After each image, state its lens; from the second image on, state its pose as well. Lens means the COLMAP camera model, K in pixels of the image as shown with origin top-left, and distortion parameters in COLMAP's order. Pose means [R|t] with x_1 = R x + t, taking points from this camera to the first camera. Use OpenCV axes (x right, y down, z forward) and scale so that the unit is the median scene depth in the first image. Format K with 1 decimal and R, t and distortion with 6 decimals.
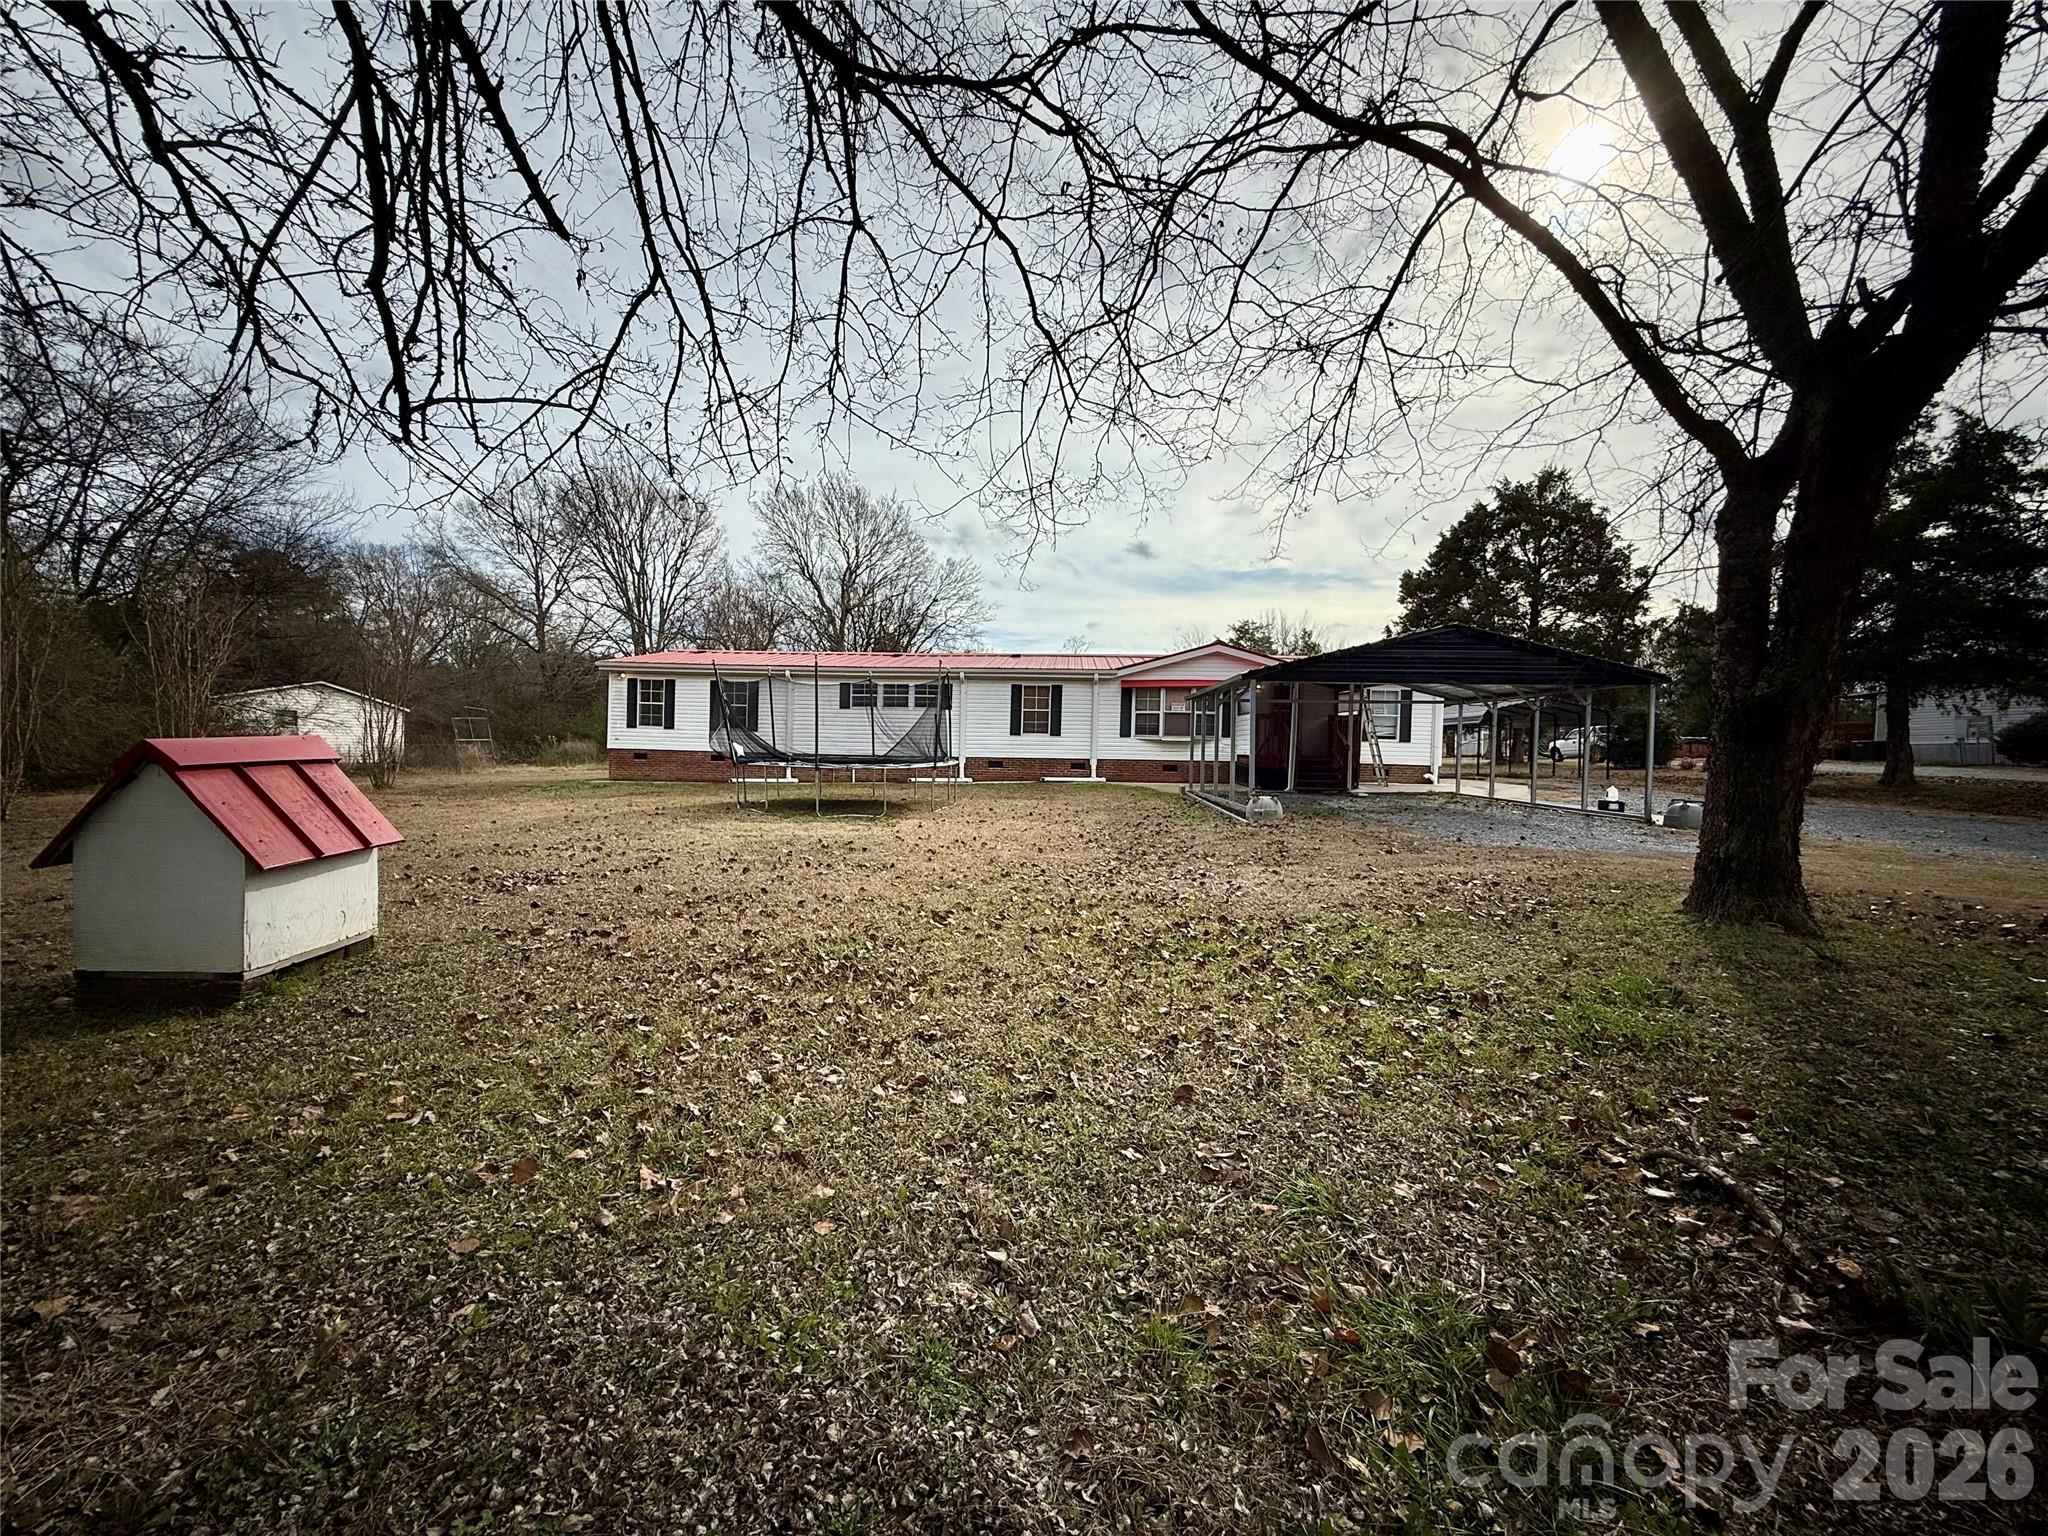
lens RADIAL K [[814.7, 0, 1018.0], [0, 814.7, 769.8], [0, 0, 1]] dist [0.002145, -0.000259]
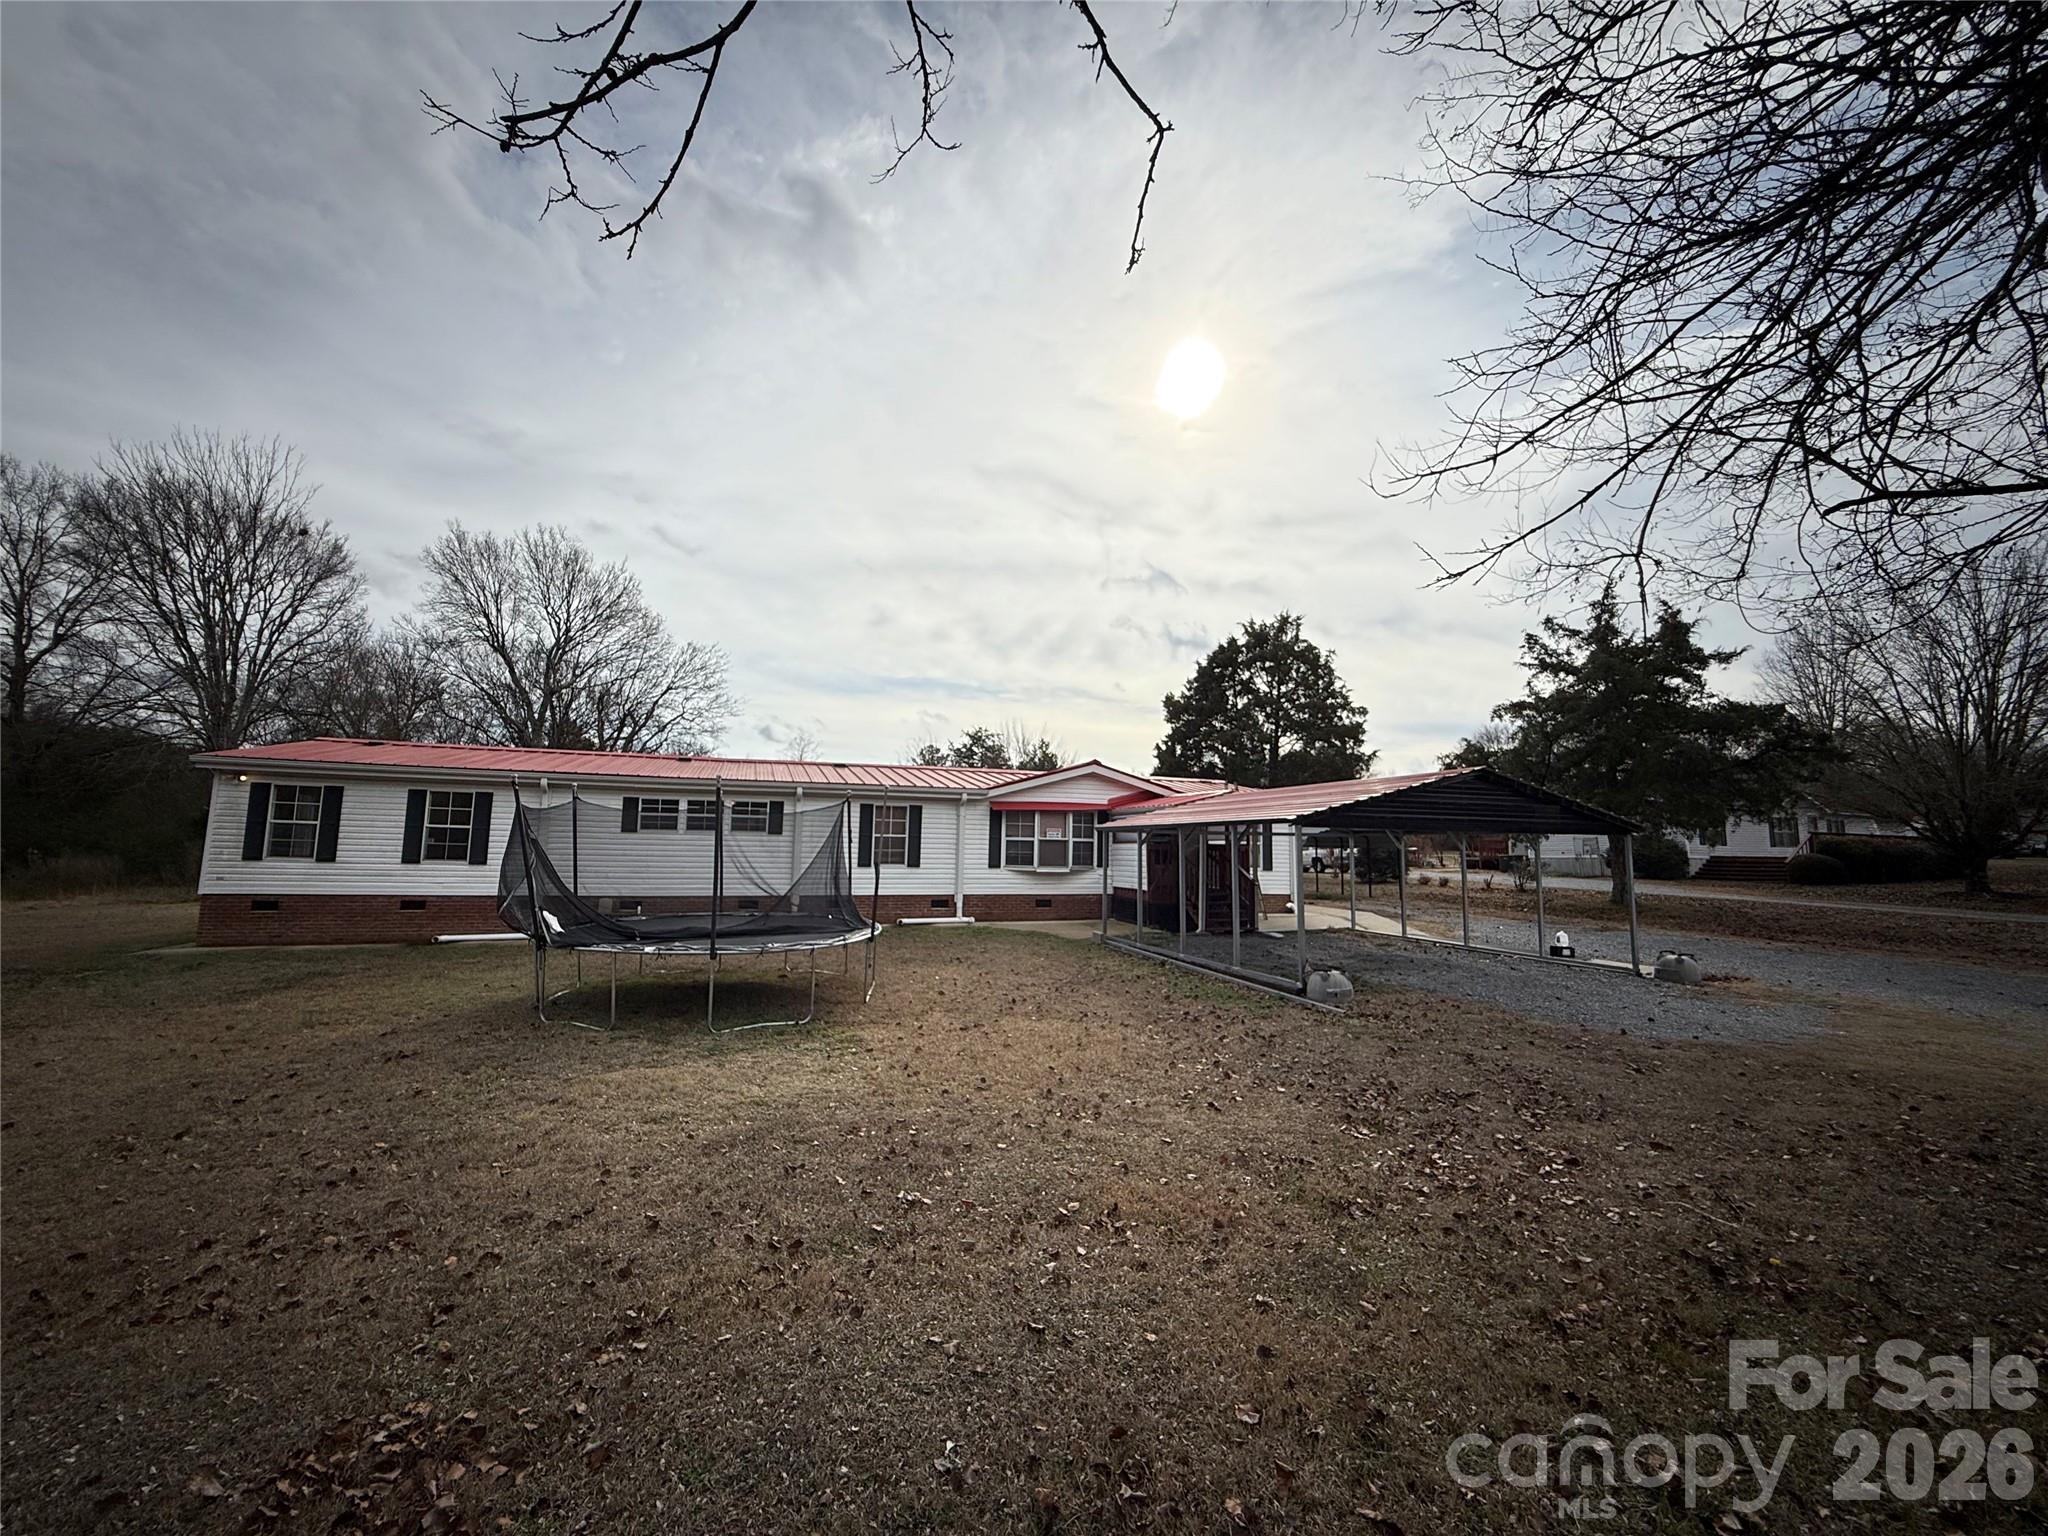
lens RADIAL K [[814.7, 0, 1018.4], [0, 814.7, 767.3], [0, 0, 1]] dist [0.002145, -0.000259]
pose [[0.928595, 0.034243, 0.369512, -0.162840], [0.011297, 0.992664, -0.120379, -0.041495], [-0.370923, 0.115958, 0.921396, 0.191485]]
